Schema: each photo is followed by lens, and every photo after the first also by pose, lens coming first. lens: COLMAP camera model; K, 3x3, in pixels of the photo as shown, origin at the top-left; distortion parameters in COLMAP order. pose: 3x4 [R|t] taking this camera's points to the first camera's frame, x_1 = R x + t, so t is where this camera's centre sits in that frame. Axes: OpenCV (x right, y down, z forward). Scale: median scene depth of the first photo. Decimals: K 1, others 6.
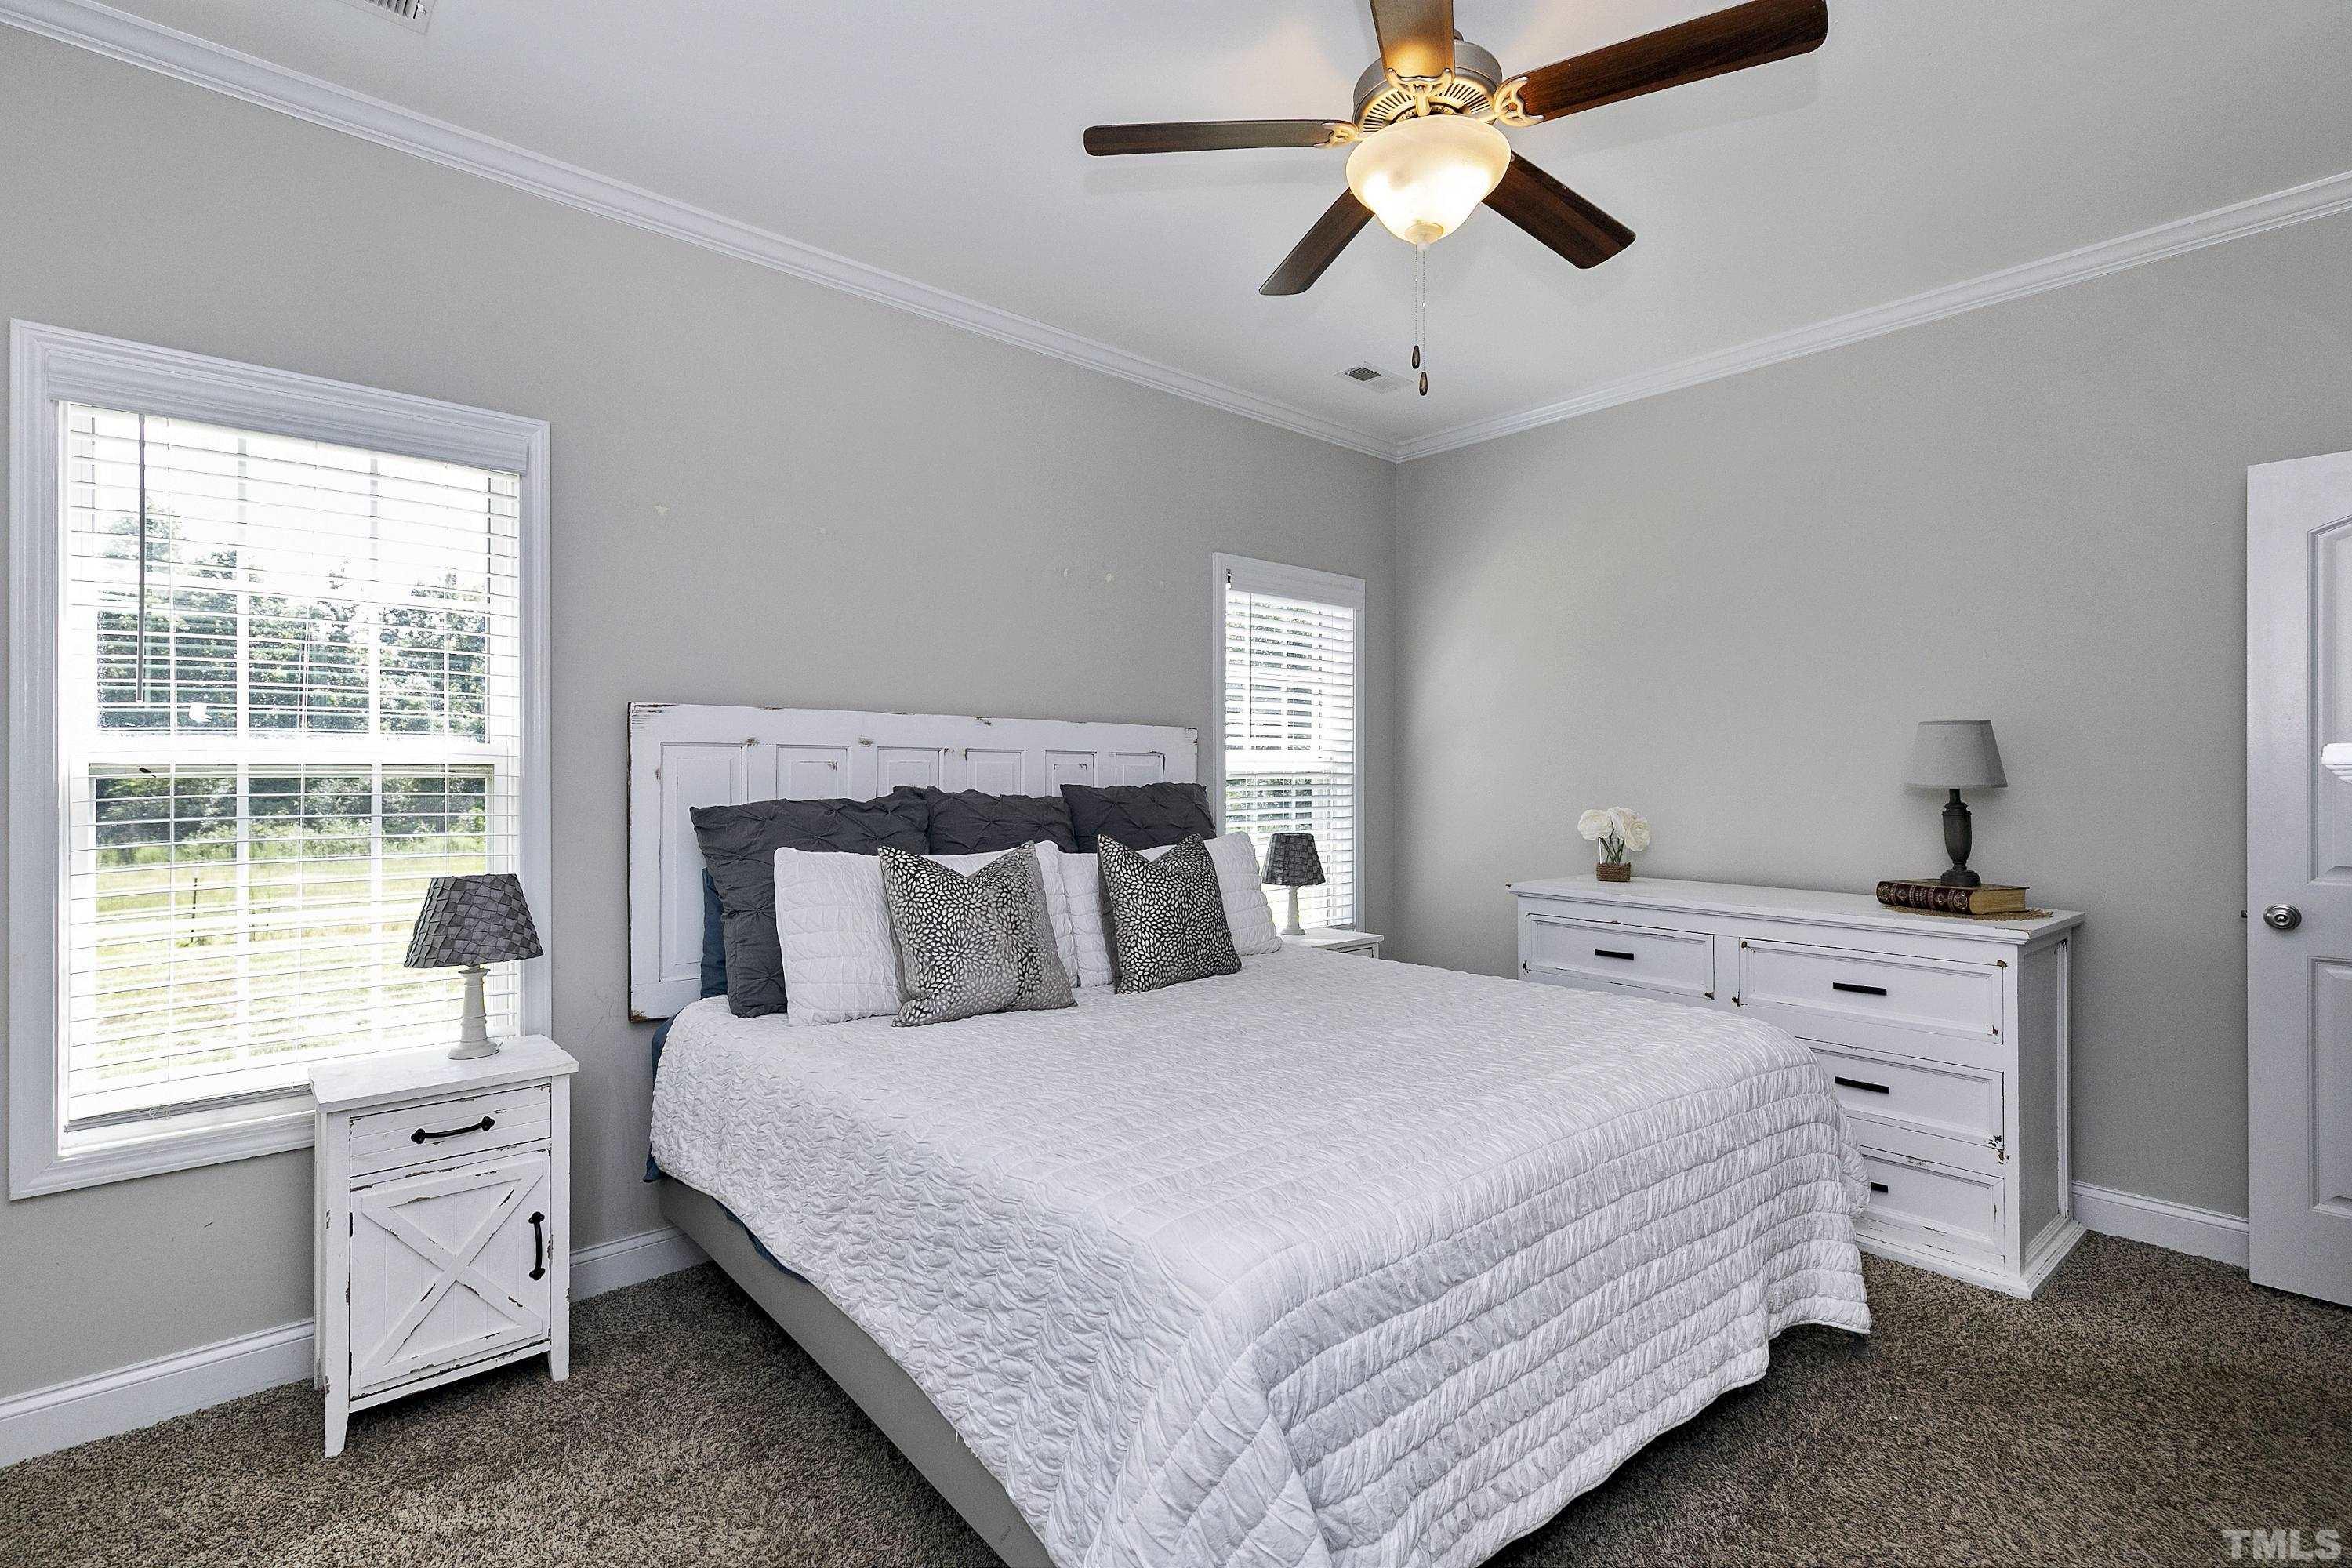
lens RADIAL K [[1082.5, 0, 1167.4], [0, 1082.5, 775.2], [0, 0, 1]] dist [0.000848, -0.001409]
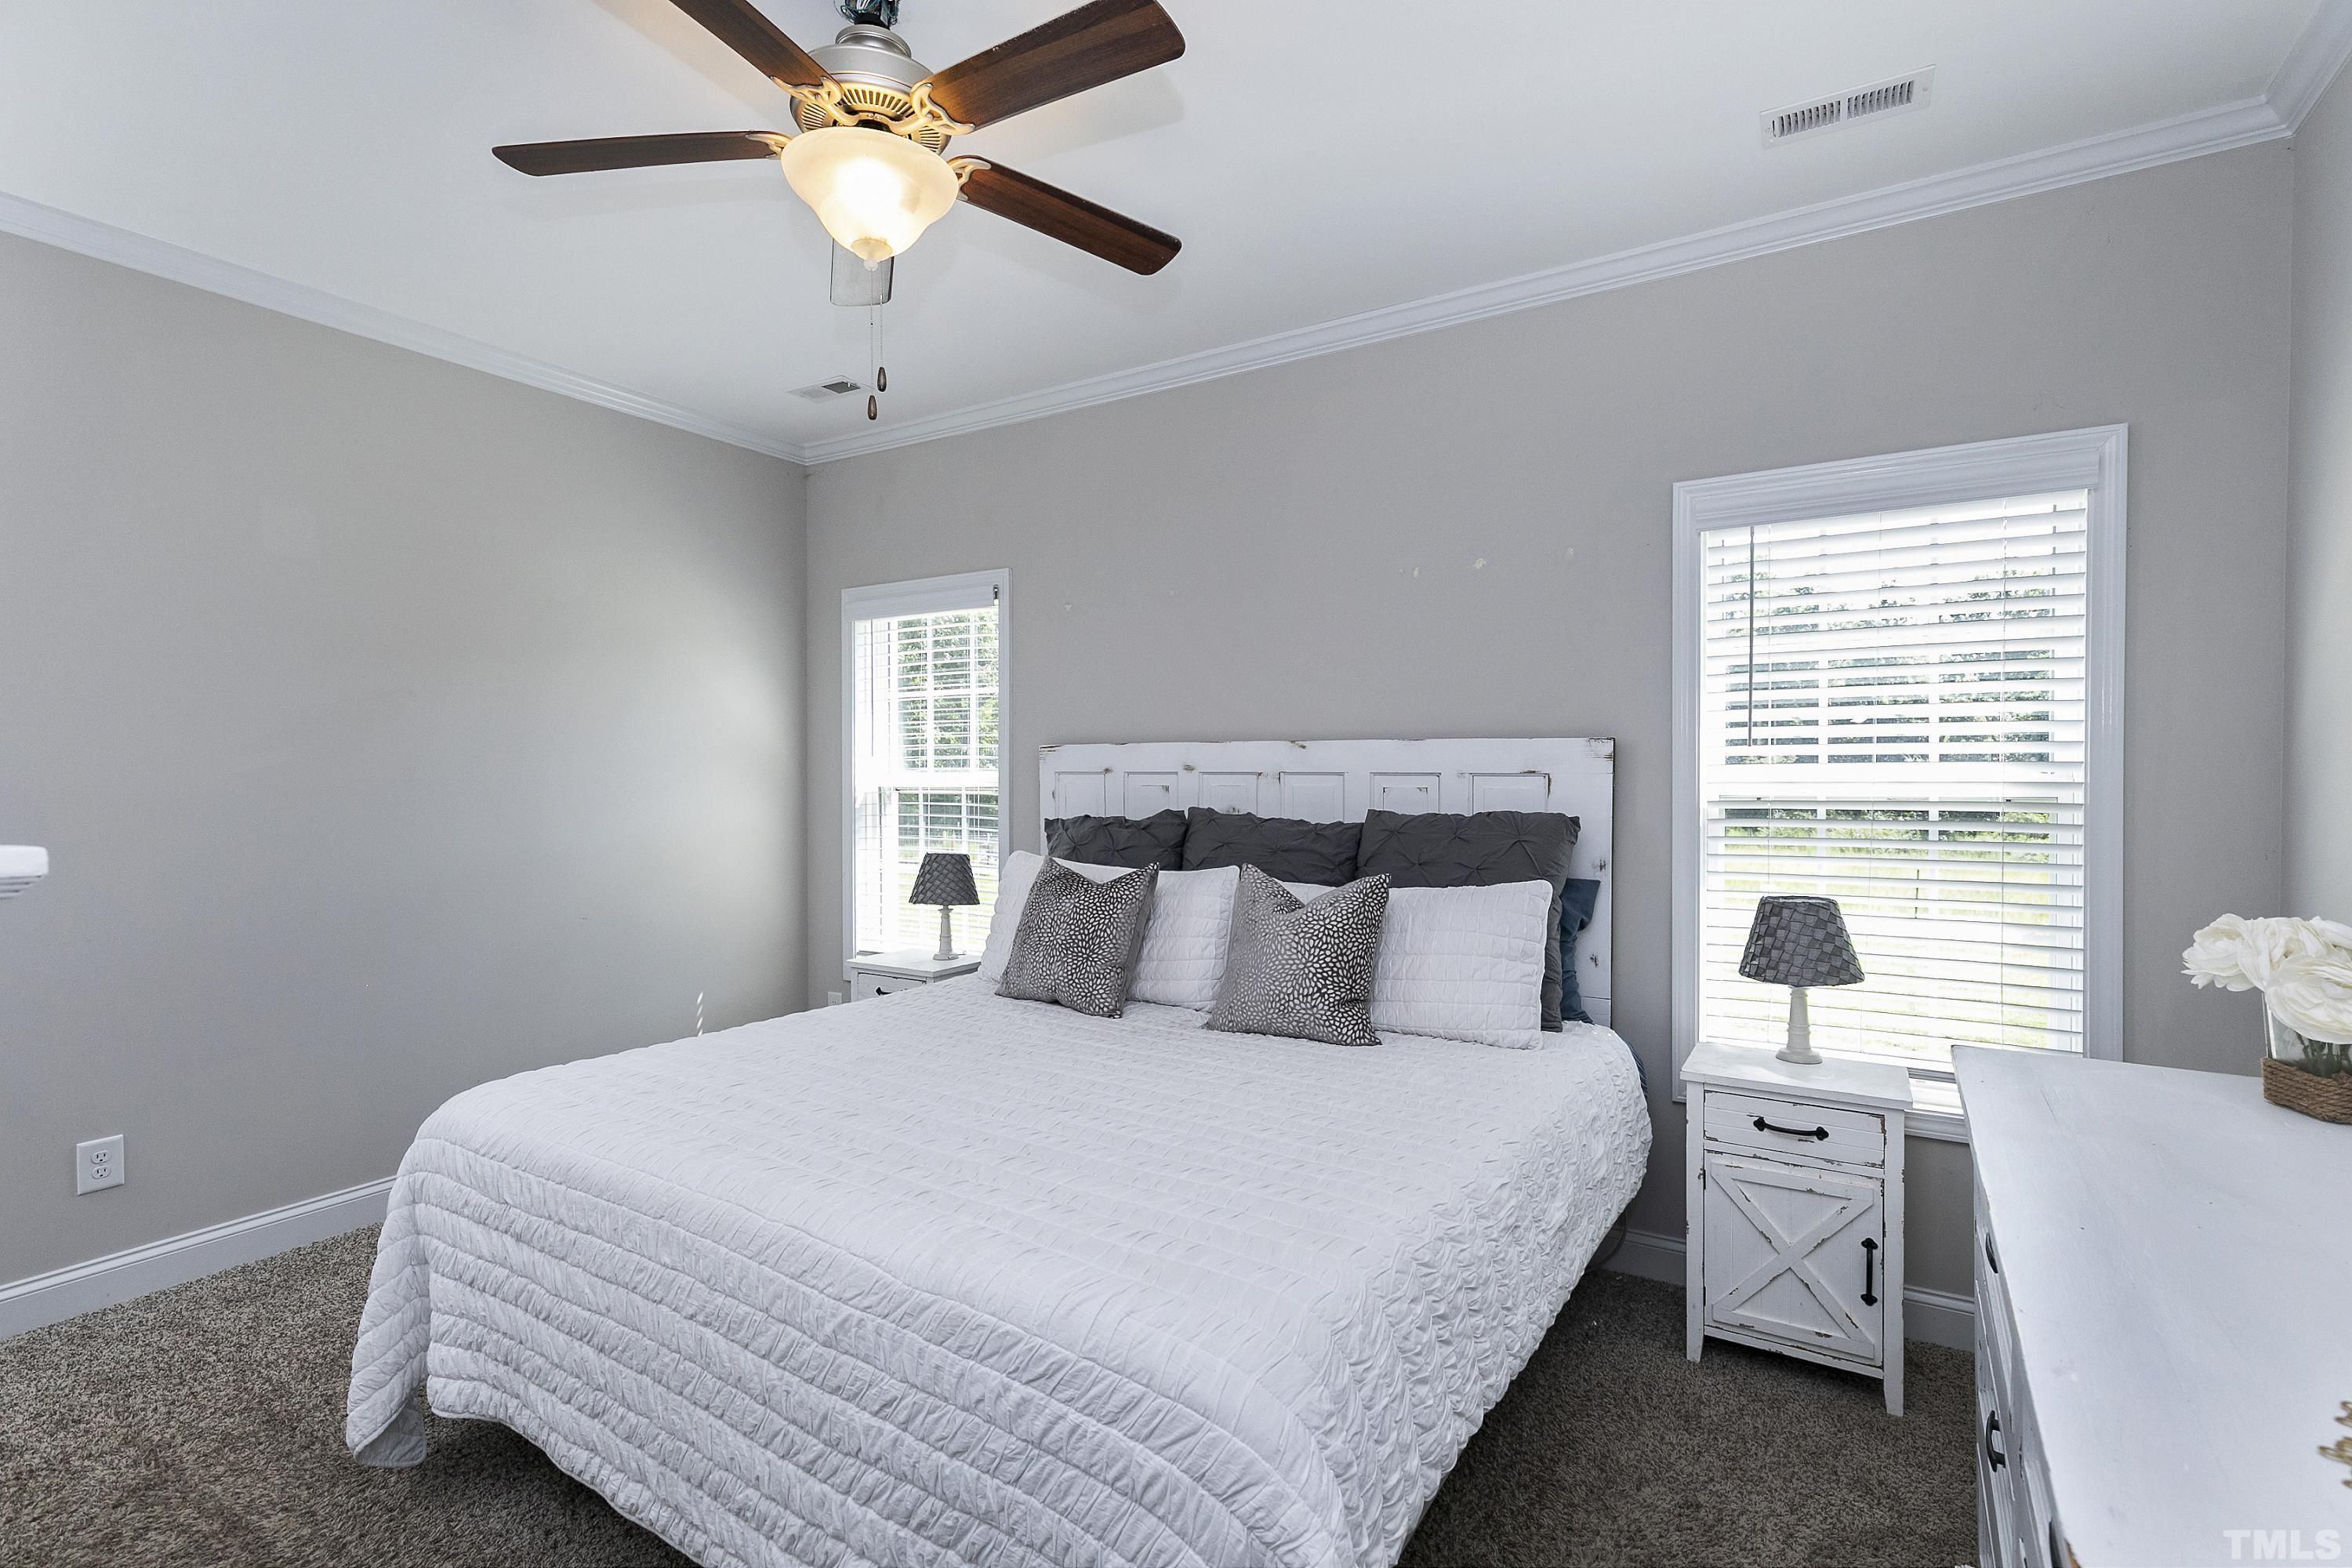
lens RADIAL K [[1082.5, 0, 1274.8], [0, 1082.5, 802.9], [0, 0, 1]] dist [0.000848, -0.001409]
pose [[0.312388, 0.011522, -0.949885, 0.614444], [-0.010902, 0.999904, 0.008543, -0.002788], [0.949892, 0.007687, 0.312484, 0.522254]]
